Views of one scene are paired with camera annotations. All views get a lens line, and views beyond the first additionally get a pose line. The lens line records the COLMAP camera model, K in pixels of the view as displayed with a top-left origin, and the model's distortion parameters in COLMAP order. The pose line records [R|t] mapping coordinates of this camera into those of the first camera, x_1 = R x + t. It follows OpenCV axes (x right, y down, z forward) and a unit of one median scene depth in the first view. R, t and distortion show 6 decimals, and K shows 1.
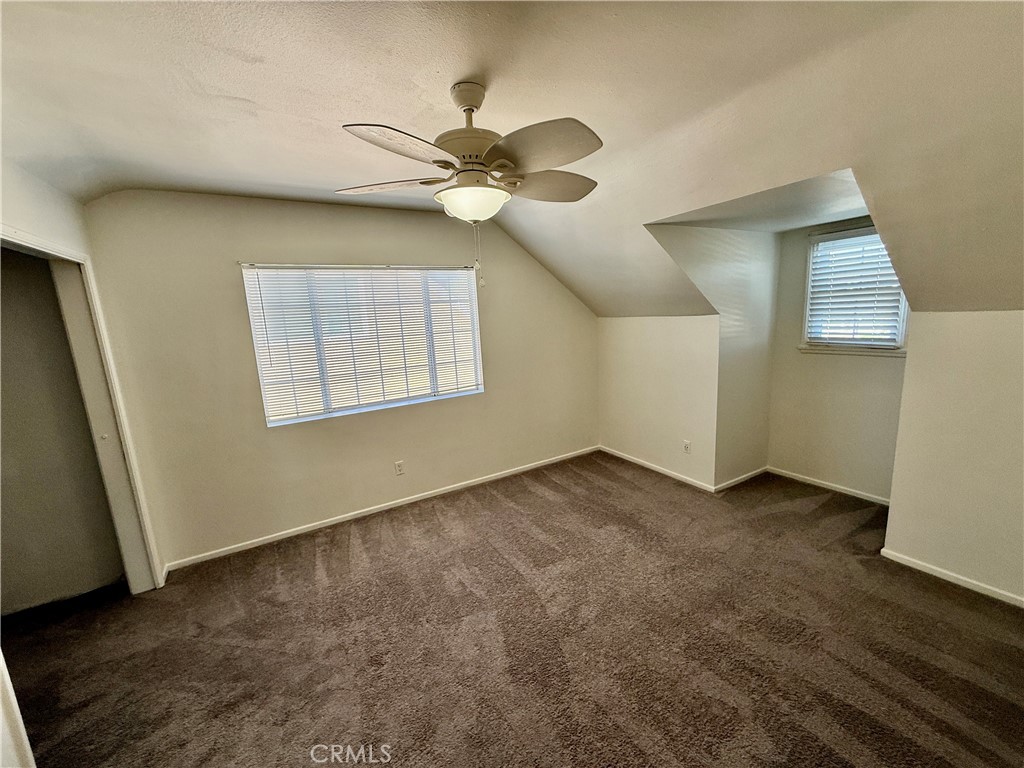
lens RADIAL K [[407.2, 0, 510.9], [0, 407.2, 382.0], [0, 0, 1]] dist [0.001273, 0.000212]
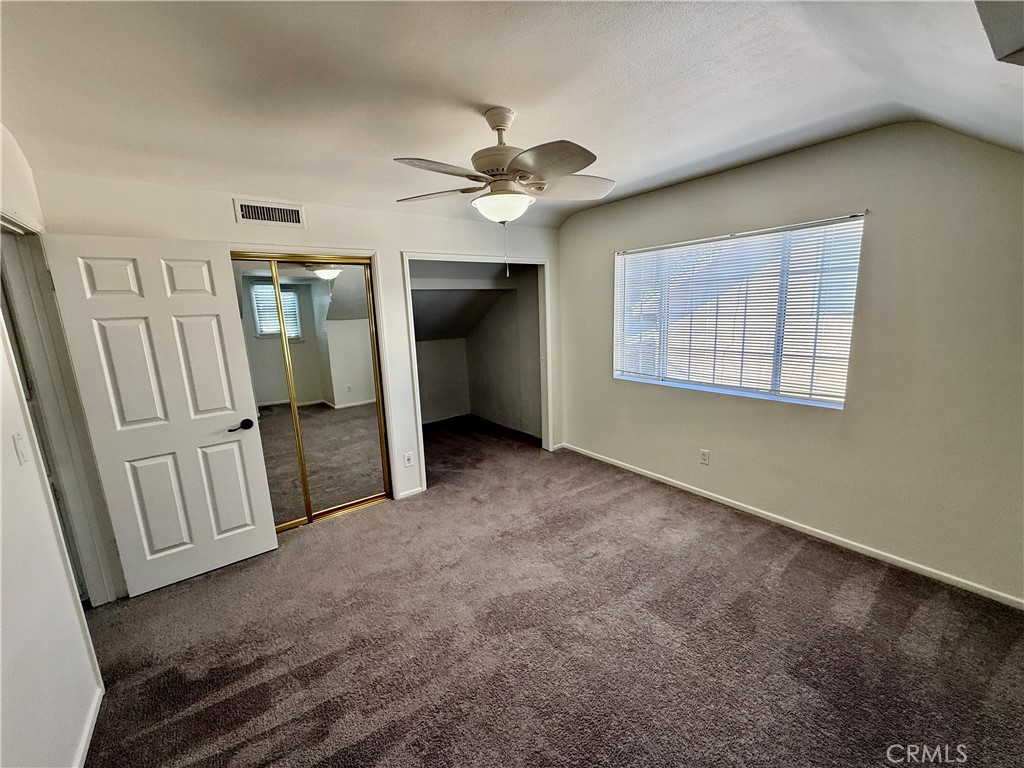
lens RADIAL K [[407.2, 0, 510.9], [0, 407.2, 382.0], [0, 0, 1]] dist [0.001273, 0.000212]
pose [[0.121158, 0.227417, -0.966231, 0.613338], [-0.141012, 0.967473, 0.210027, -0.100959], [0.982566, 0.110803, 0.149286, 0.465315]]
